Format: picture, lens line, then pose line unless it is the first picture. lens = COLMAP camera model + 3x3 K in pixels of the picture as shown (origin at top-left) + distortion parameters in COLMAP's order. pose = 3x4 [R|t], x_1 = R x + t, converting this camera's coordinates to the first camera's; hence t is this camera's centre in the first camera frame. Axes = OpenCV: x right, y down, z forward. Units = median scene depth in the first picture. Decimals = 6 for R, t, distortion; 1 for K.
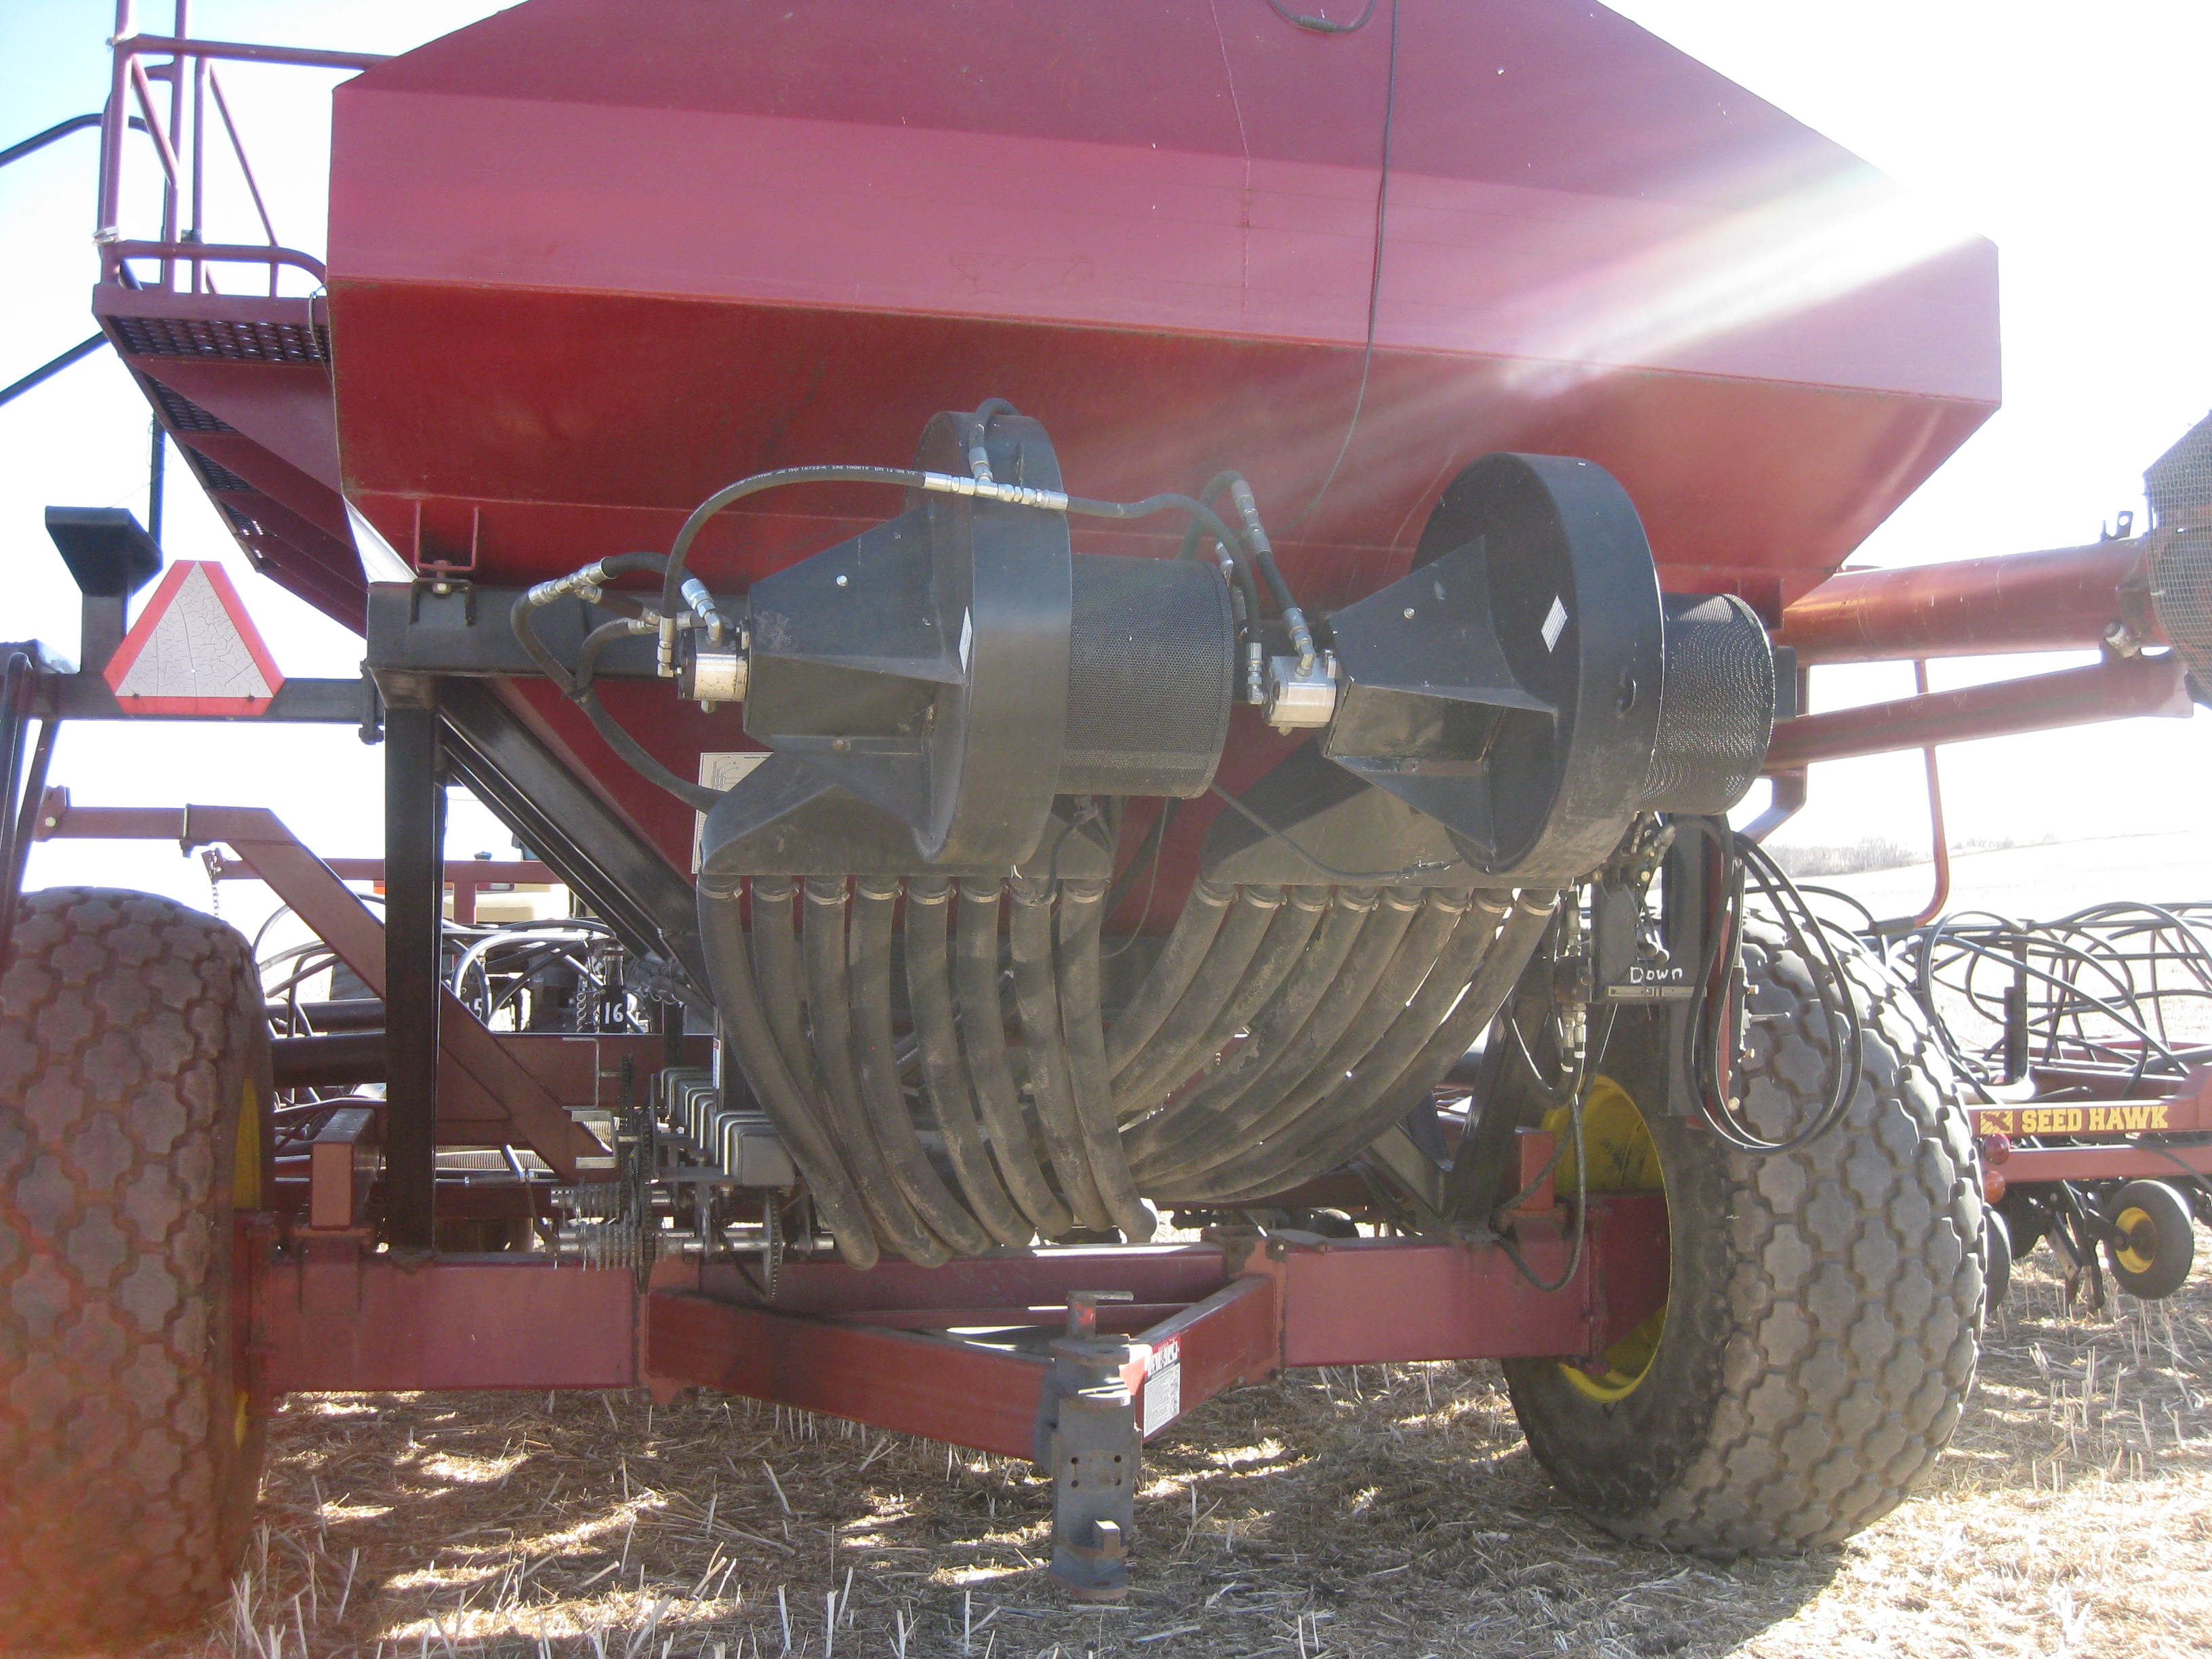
lens RADIAL K [[2410.3, 0, 1106.0], [0, 2410.3, 829.5], [0, 0, 1]] dist [-0.191974, 0.159842]
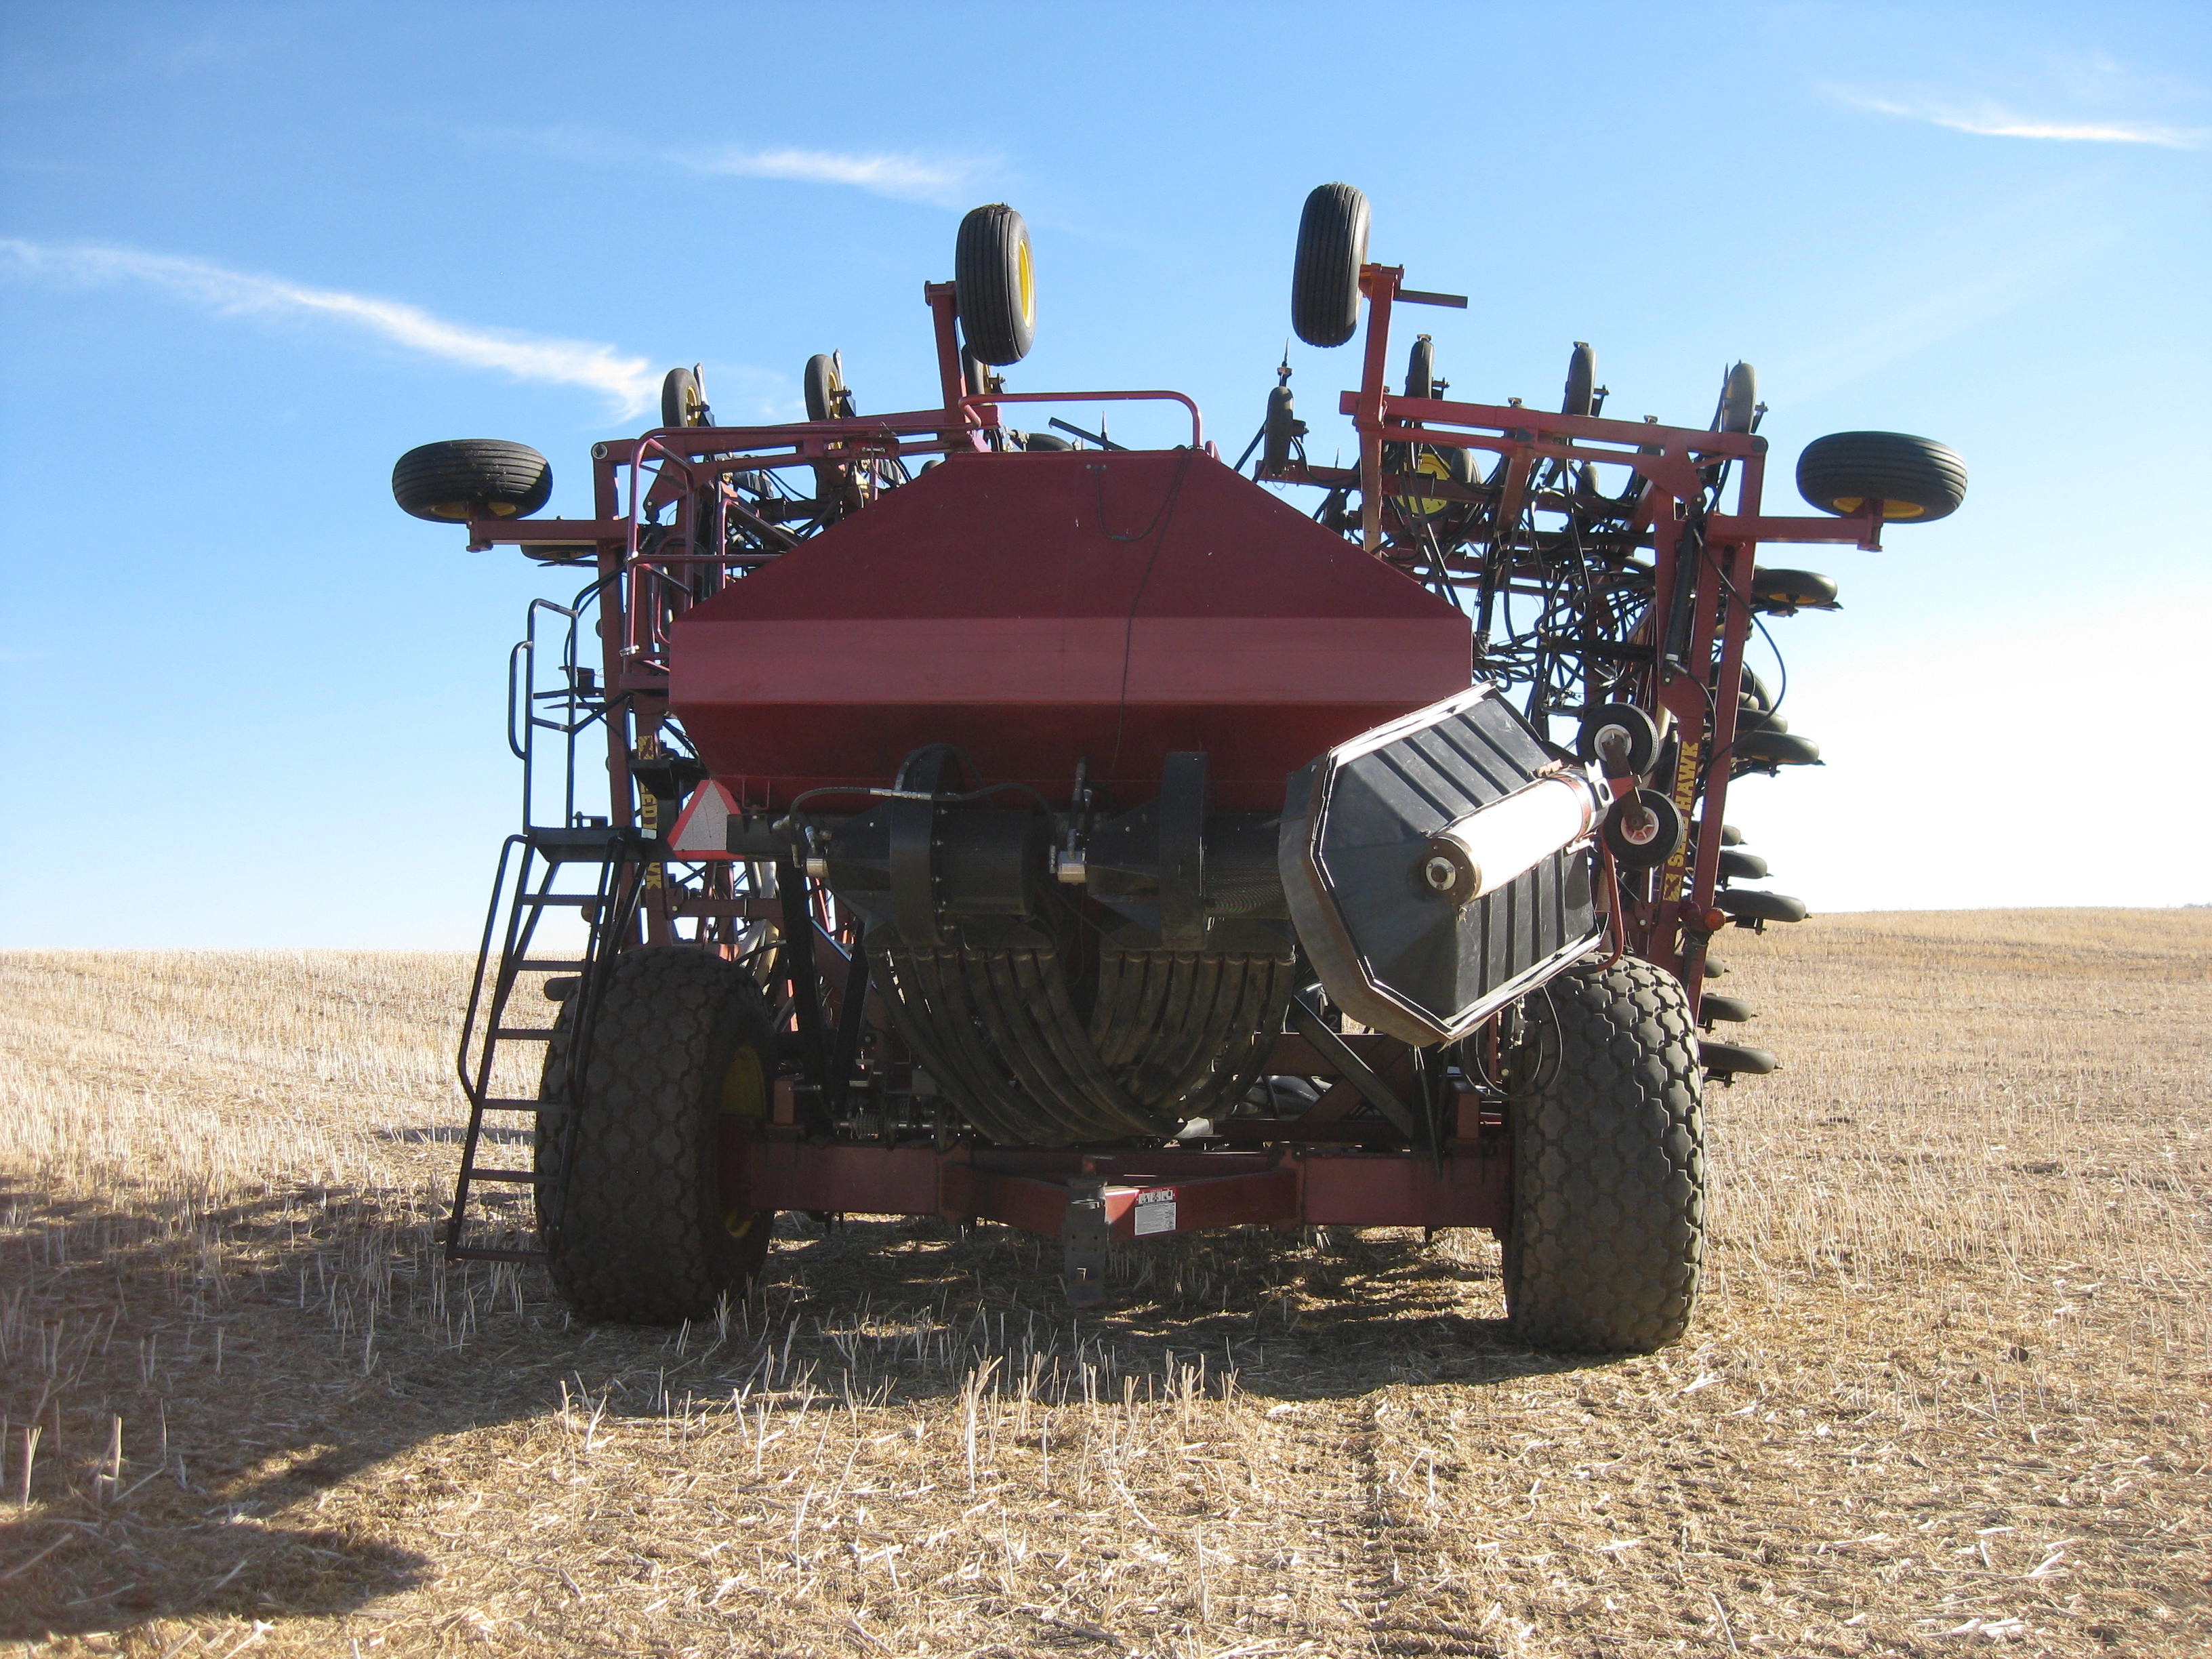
lens RADIAL K [[2410.3, 0, 1106.0], [0, 2410.3, 829.5], [0, 0, 1]] dist [-0.191974, 0.159842]
pose [[0.934939, -0.016546, -0.354423, 0.692513], [0.012414, 0.999826, -0.013931, -0.046348], [0.354592, 0.008625, 0.934982, -0.828954]]
